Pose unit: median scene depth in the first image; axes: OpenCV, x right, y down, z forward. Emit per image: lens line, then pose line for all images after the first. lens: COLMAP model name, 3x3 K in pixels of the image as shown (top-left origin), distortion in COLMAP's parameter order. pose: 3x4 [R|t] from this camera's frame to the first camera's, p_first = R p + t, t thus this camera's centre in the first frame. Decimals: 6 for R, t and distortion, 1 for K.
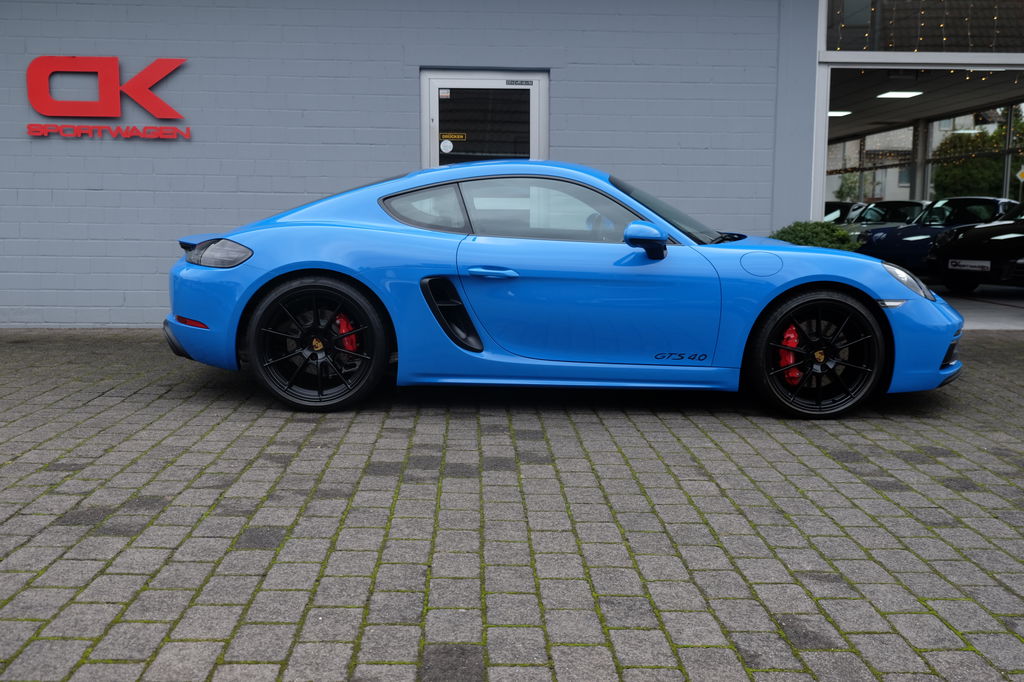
lens RADIAL K [[973.6, 0, 512.9], [0, 973.6, 340.3], [0, 0, 1]] dist [0.015745, 0.000000]
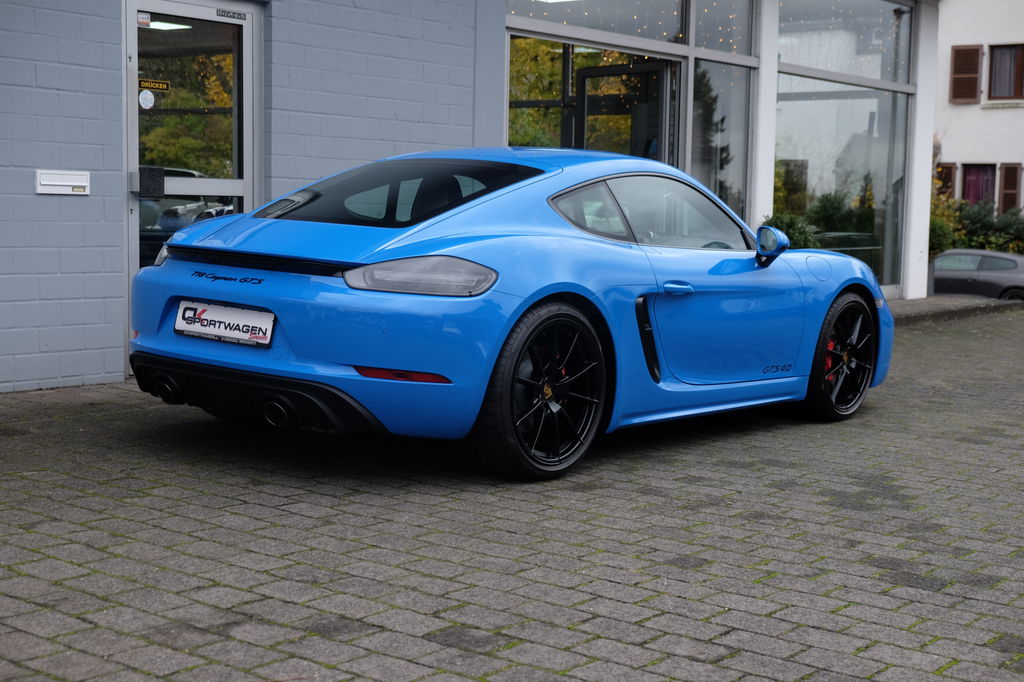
lens RADIAL K [[1482.2, 0, 512.1], [0, 1482.2, 341.0], [0, 0, 1]] dist [0.028698, 0.000000]
pose [[0.634038, -0.066648, 0.770425, -1.102588], [0.077791, 0.996722, 0.022205, -0.062157], [-0.769379, 0.045853, 0.637144, 0.281689]]
